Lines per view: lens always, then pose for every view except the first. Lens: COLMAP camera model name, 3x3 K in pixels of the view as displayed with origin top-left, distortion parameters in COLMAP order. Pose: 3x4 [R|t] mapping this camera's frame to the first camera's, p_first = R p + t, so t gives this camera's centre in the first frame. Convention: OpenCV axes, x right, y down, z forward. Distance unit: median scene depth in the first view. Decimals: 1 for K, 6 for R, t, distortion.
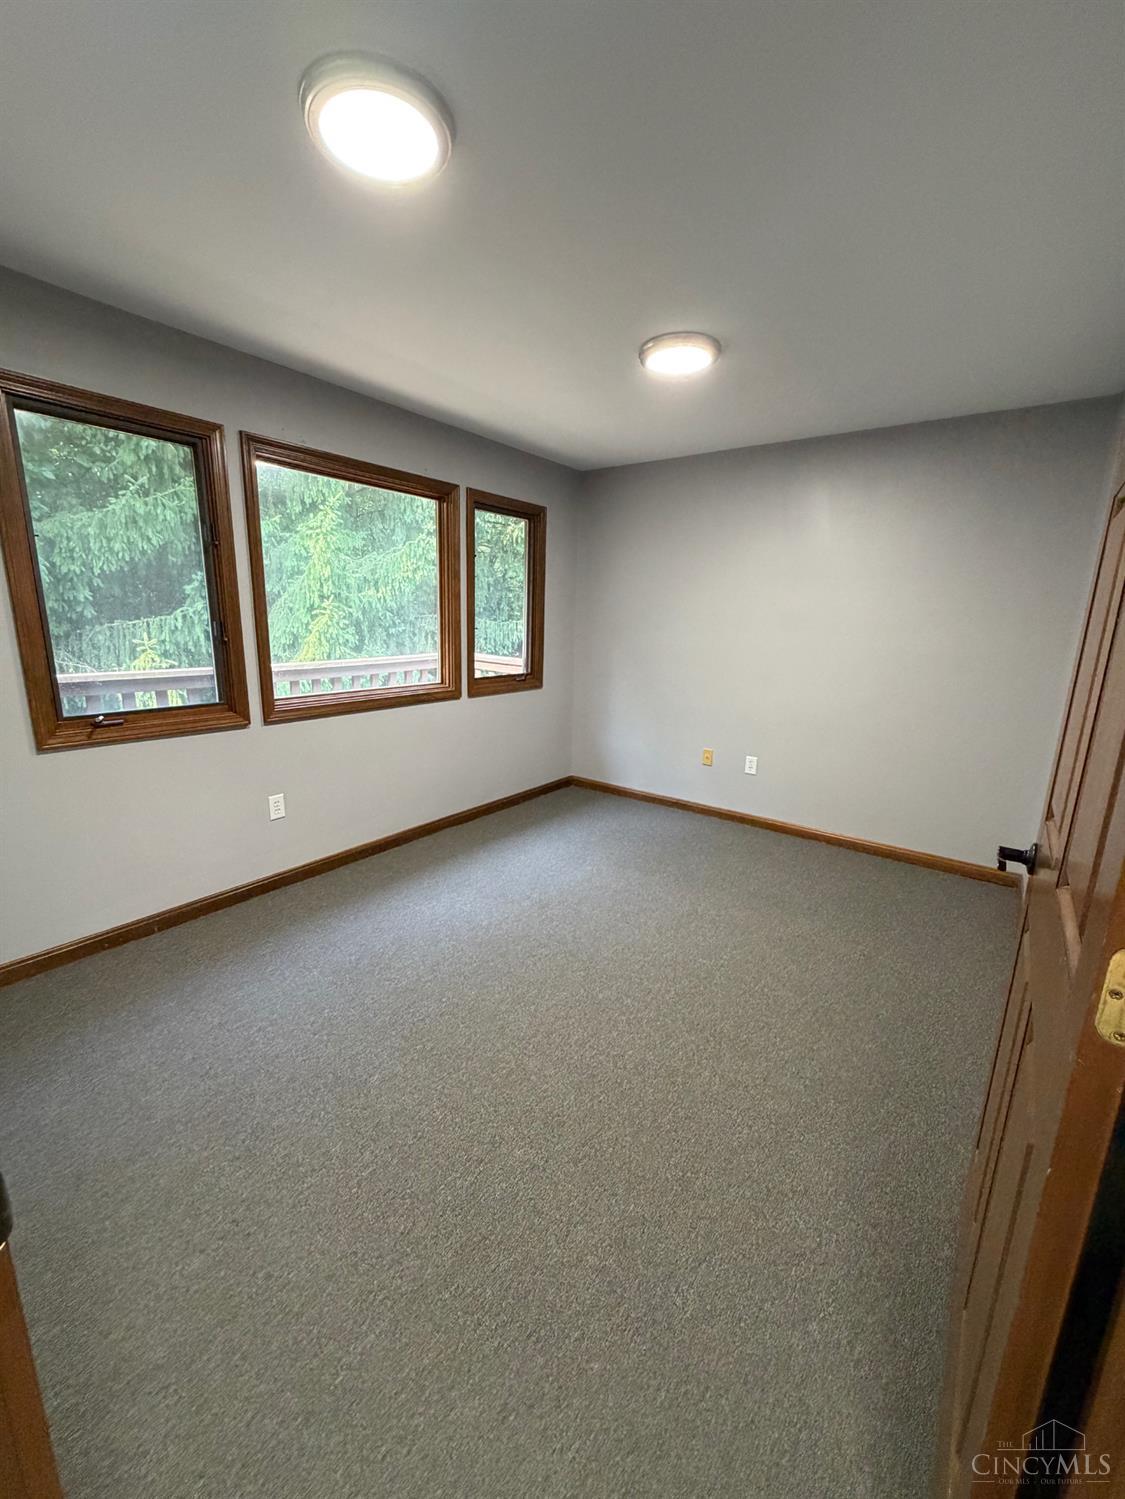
lens RADIAL K [[596.9, 0, 563.1], [0, 596.9, 746.6], [0, 0, 1]] dist [0.000479, -0.001809]
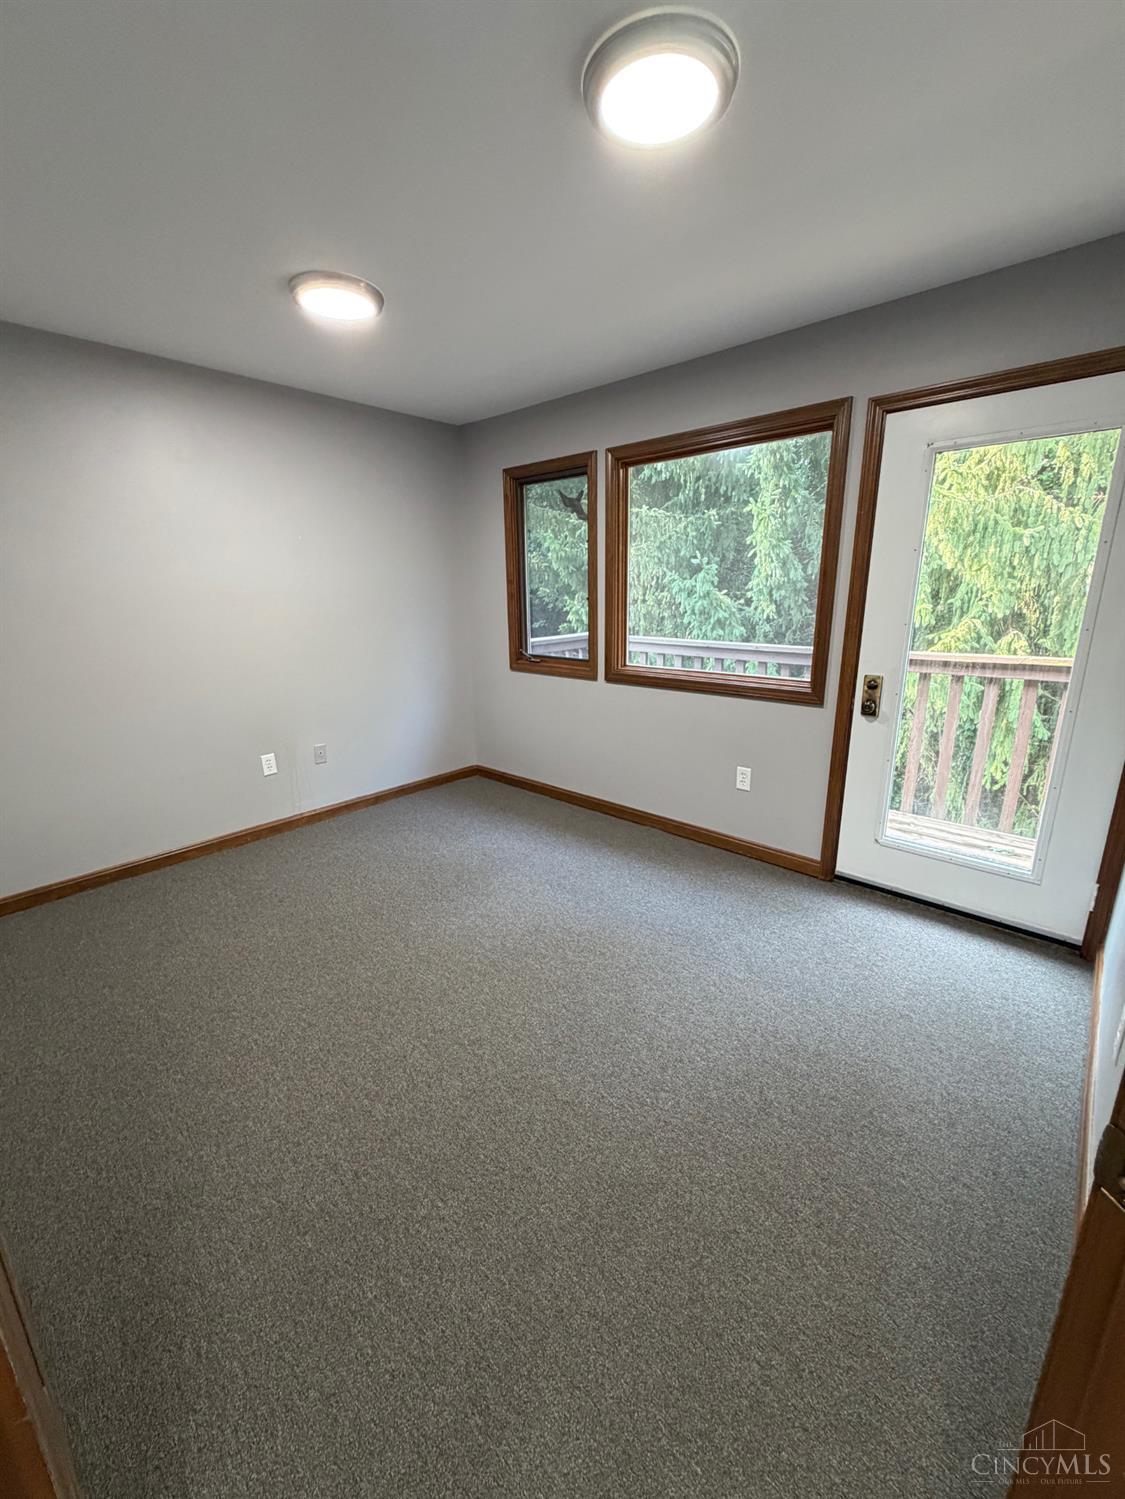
lens RADIAL K [[596.9, 0, 565.7], [0, 596.9, 746.5], [0, 0, 1]] dist [0.000479, -0.001809]
pose [[-0.095725, 0.237998, -0.966537, 0.591445], [-0.209789, 0.944362, 0.253315, -0.163808], [0.973049, 0.227018, -0.040470, 0.777096]]
